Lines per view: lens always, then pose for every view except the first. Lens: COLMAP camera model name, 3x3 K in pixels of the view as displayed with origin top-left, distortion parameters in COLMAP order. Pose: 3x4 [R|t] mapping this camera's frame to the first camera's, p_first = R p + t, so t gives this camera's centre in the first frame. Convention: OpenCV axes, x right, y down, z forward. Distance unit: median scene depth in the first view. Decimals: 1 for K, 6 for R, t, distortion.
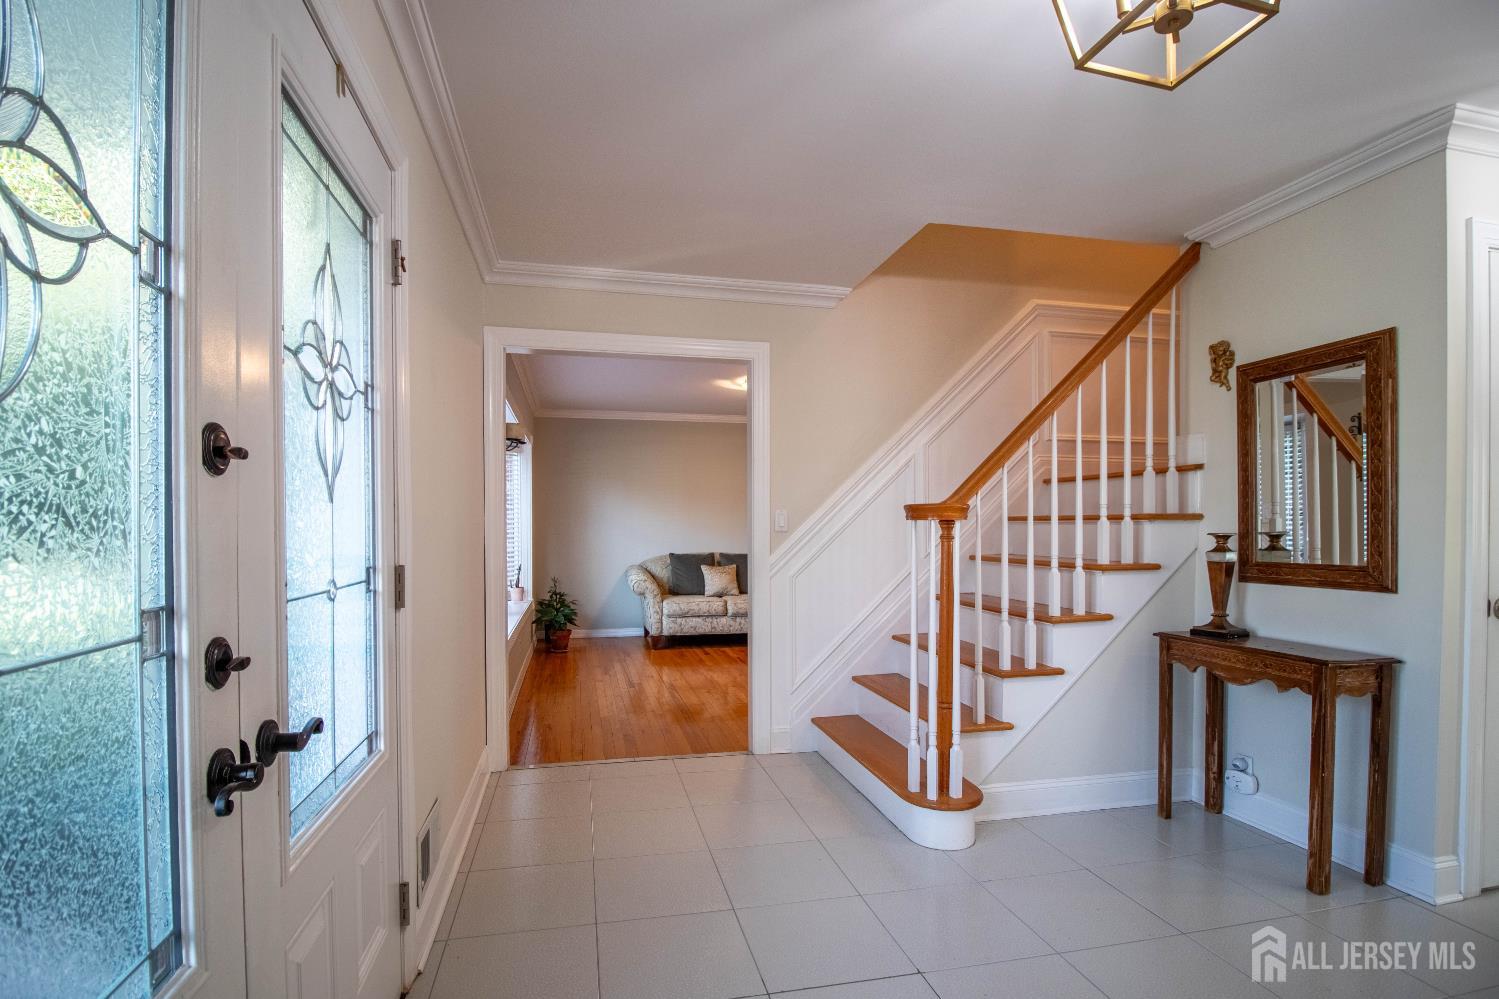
lens RADIAL K [[728.7, 0, 734.2], [0, 728.7, 540.2], [0, 0, 1]] dist [-0.000265, -0.000005]
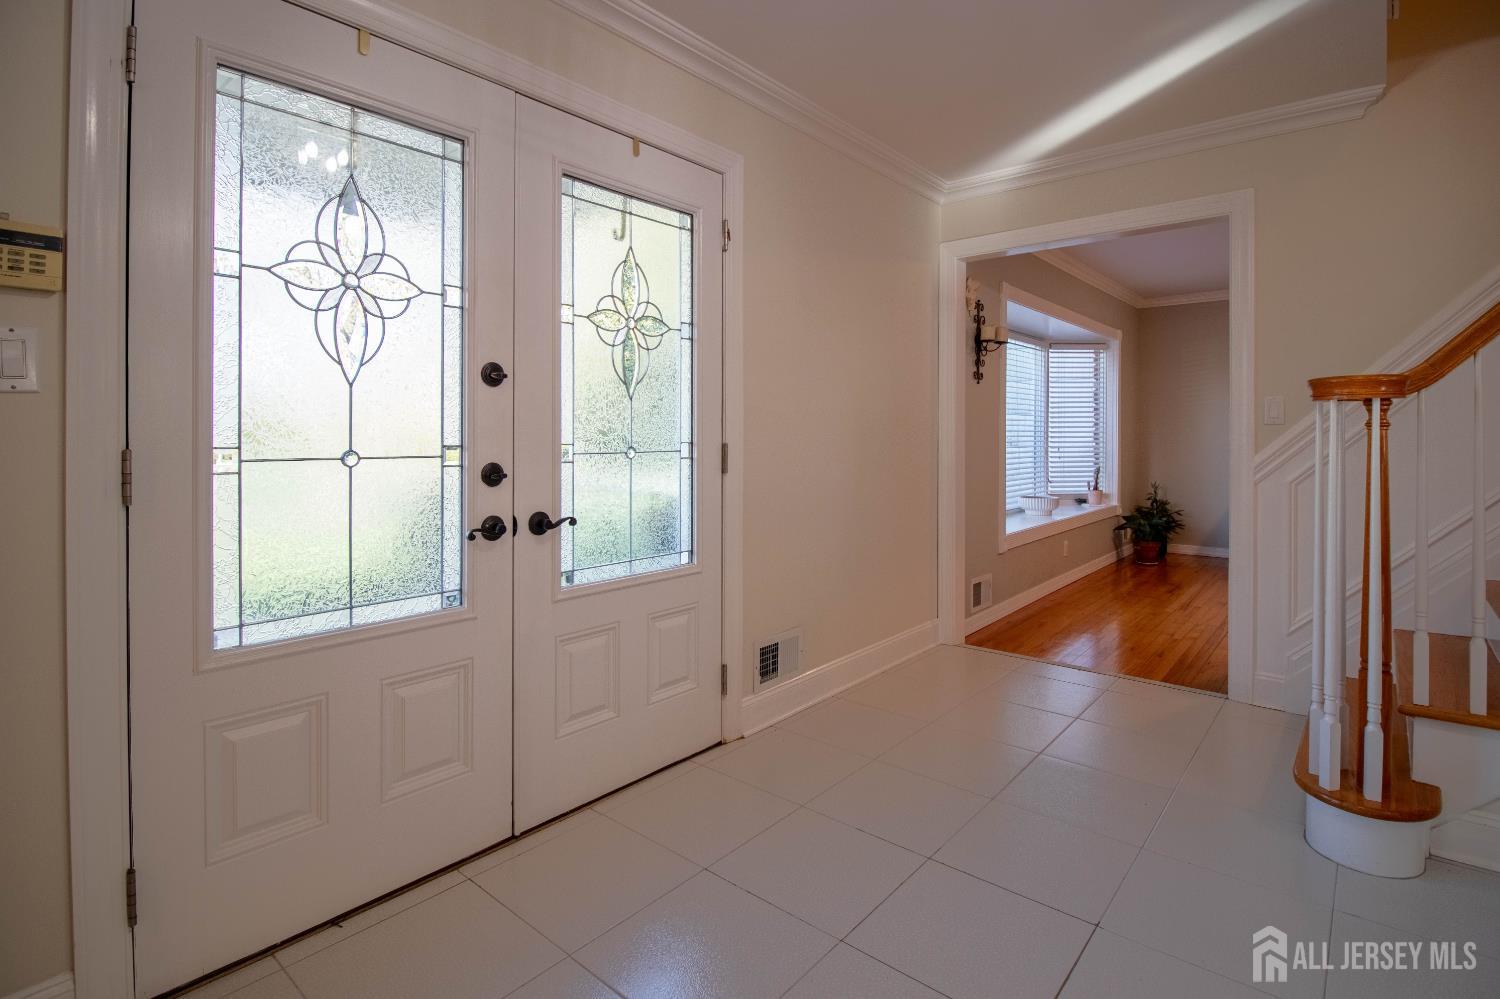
lens RADIAL K [[733.3, 0, 739.4], [0, 733.3, 439.5], [0, 0, 1]] dist [-0.000429, -0.000222]
pose [[0.598109, 0.001006, -0.801414, 0.447160], [-0.011491, 0.999907, -0.007321, 0.022741], [0.801333, 0.013588, 0.598065, 0.092103]]
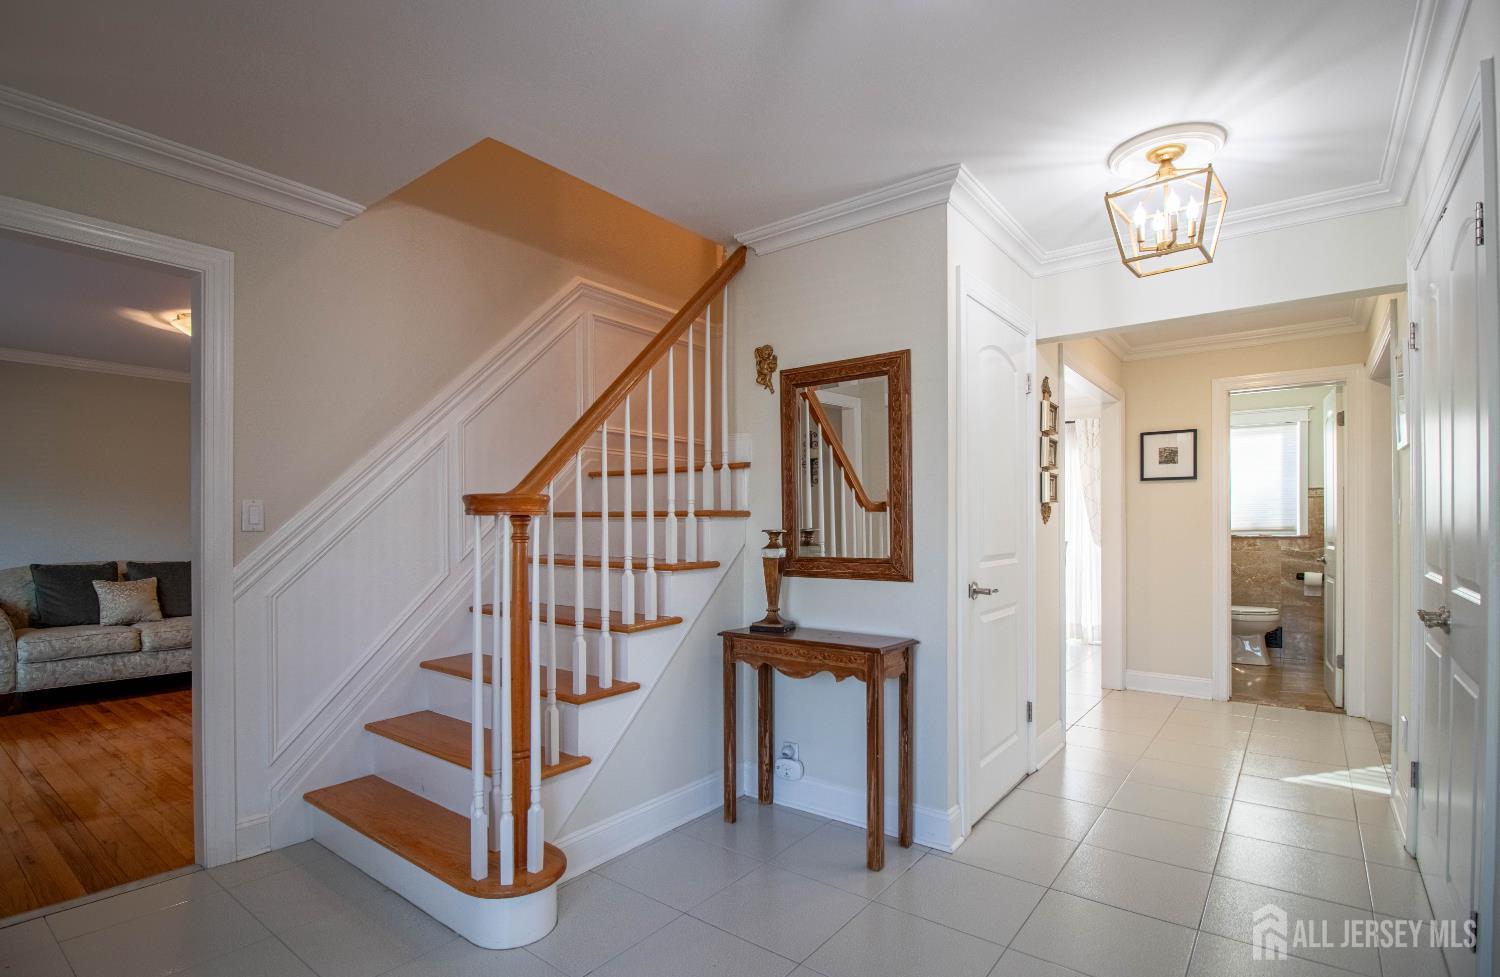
lens RADIAL K [[730.2, 0, 737.6], [0, 730.2, 520.8], [0, 0, 1]] dist [0.005343, -0.014583]
pose [[0.774363, 0.002947, 0.632734, -0.021347], [0.011768, 0.999749, -0.019059, -0.003299], [-0.632632, 0.022205, 0.774134, 0.225230]]
